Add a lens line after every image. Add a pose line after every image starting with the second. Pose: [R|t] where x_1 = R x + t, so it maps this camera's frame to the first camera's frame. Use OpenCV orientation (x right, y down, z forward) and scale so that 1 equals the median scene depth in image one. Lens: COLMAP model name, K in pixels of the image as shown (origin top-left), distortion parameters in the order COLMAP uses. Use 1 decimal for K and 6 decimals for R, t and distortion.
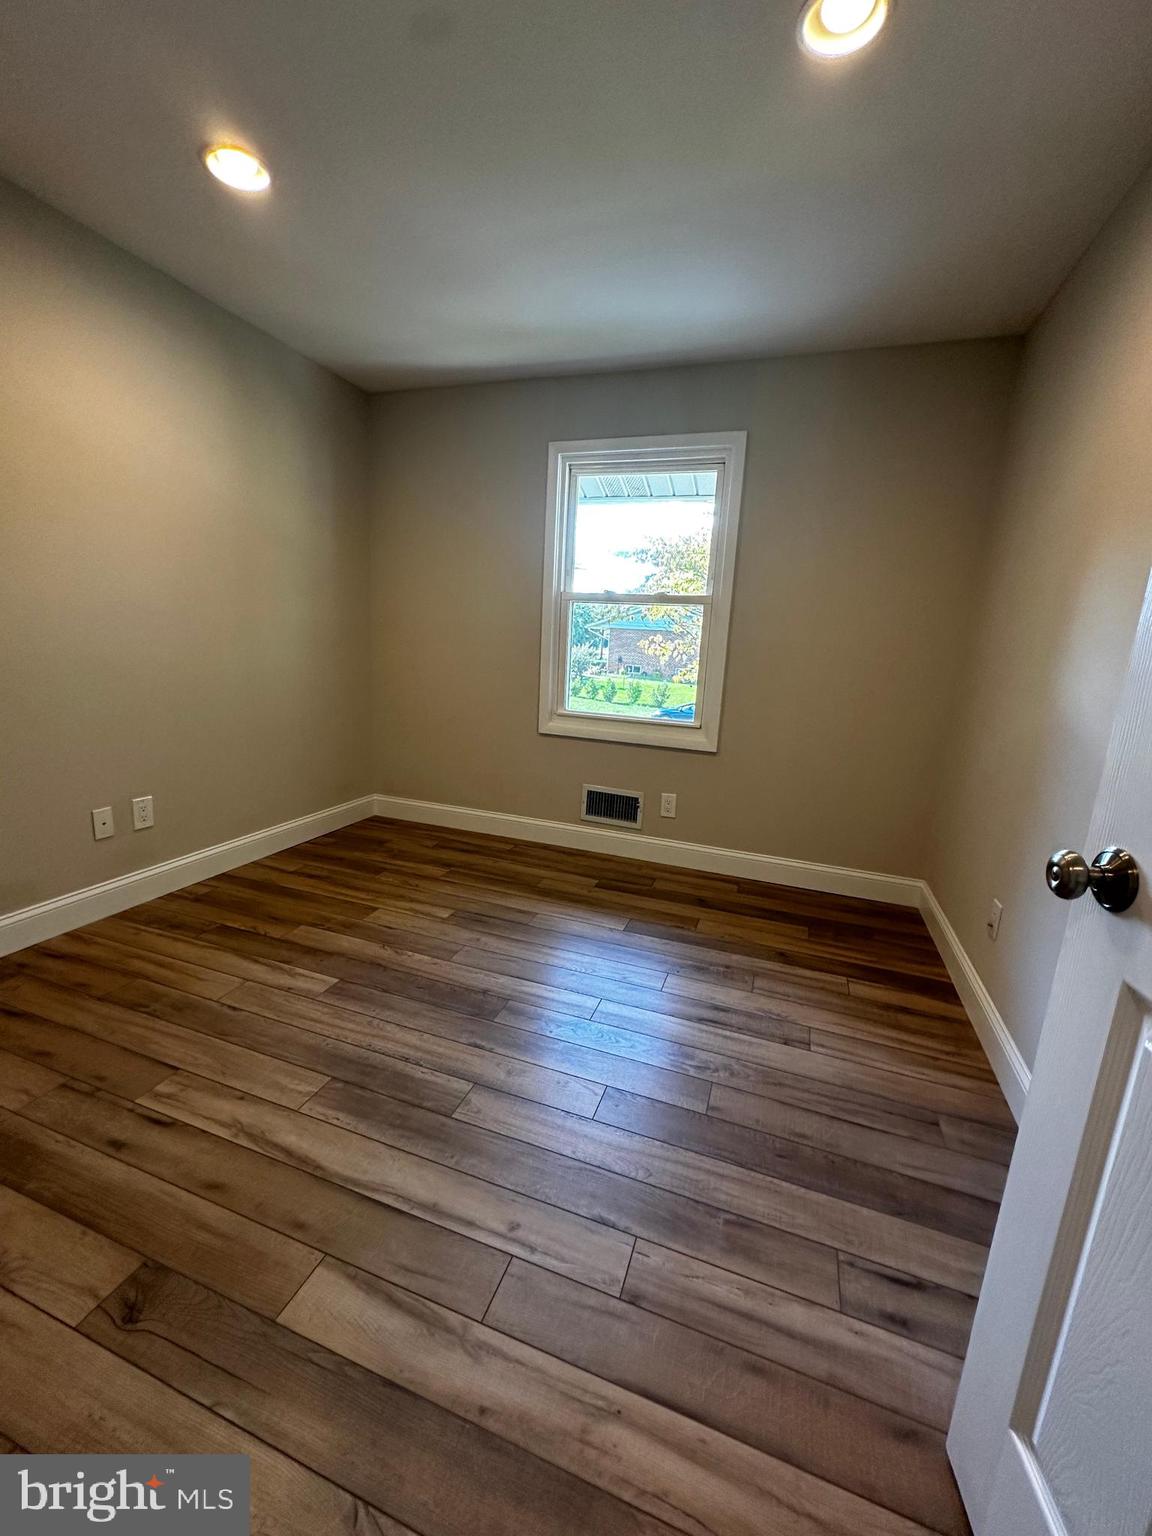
lens RADIAL K [[613.2, 0, 576.0], [0, 613.2, 768.0], [0, 0, 1]] dist [0.000177, 0.000304]
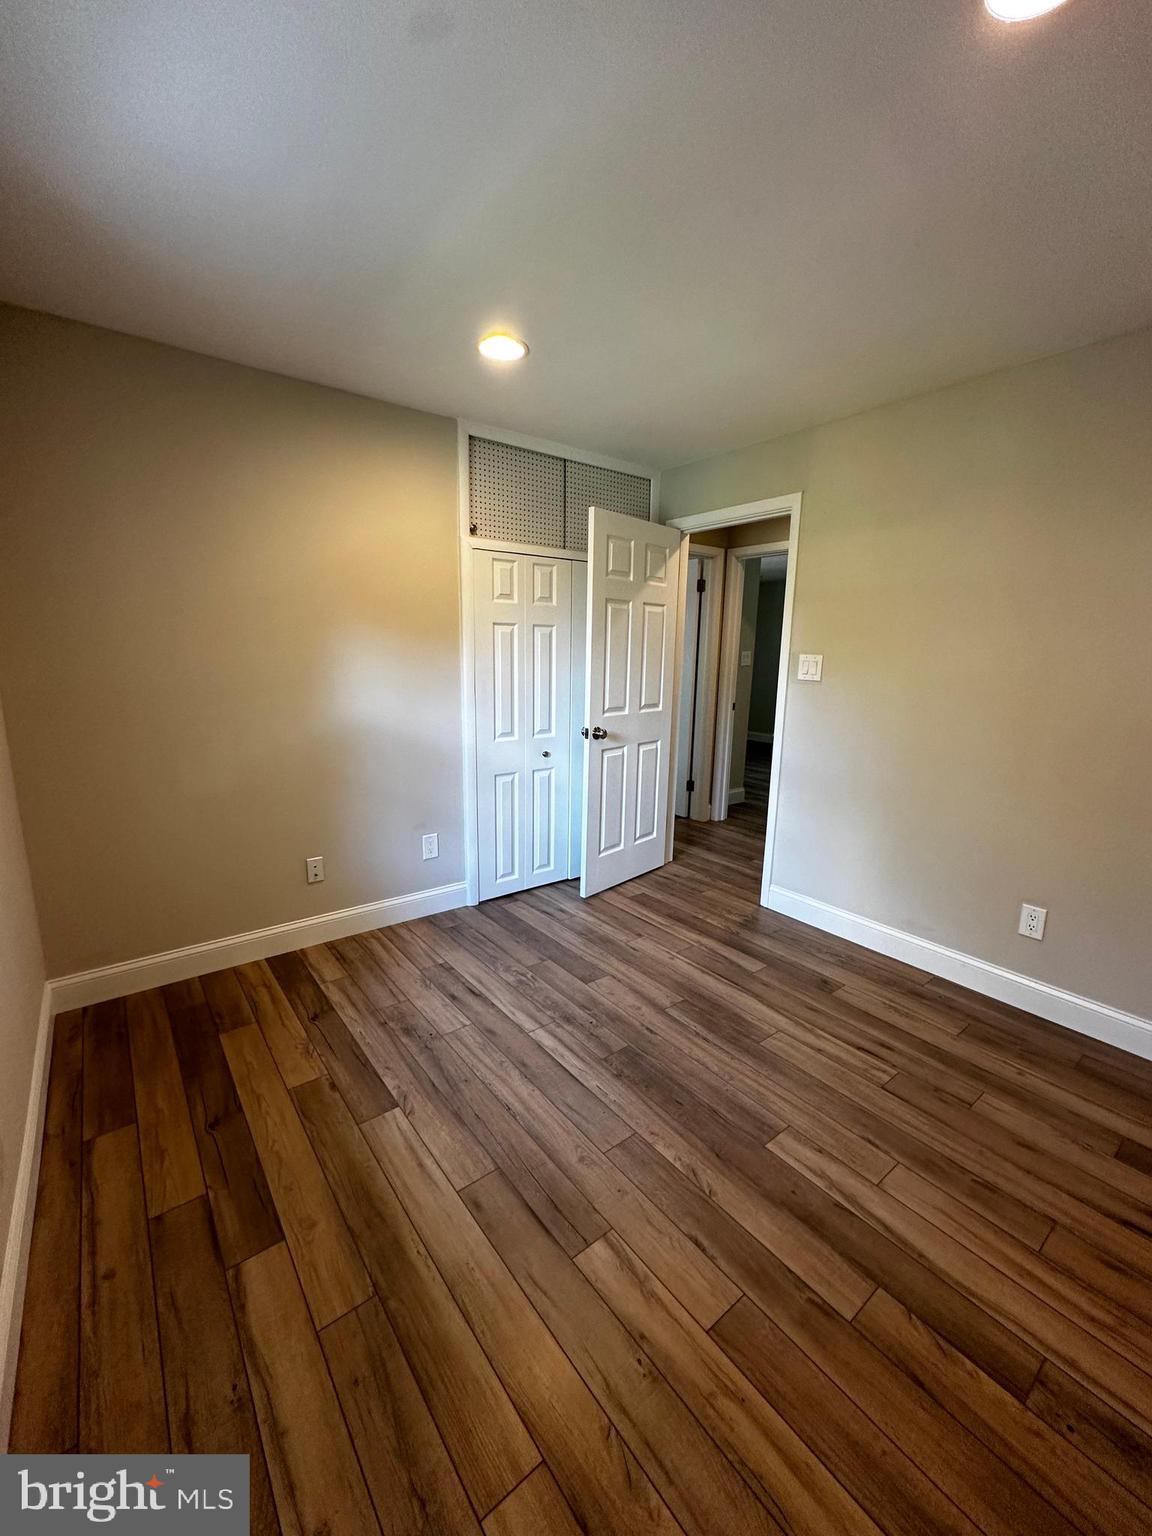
lens RADIAL K [[613.2, 0, 576.0], [0, 613.2, 768.0], [0, 0, 1]] dist [0.000177, 0.000304]
pose [[-0.839269, -0.173790, 0.515193, -0.544781], [0.048611, 0.919763, 0.389452, -0.514836], [-0.541539, 0.351899, -0.763481, 1.709821]]
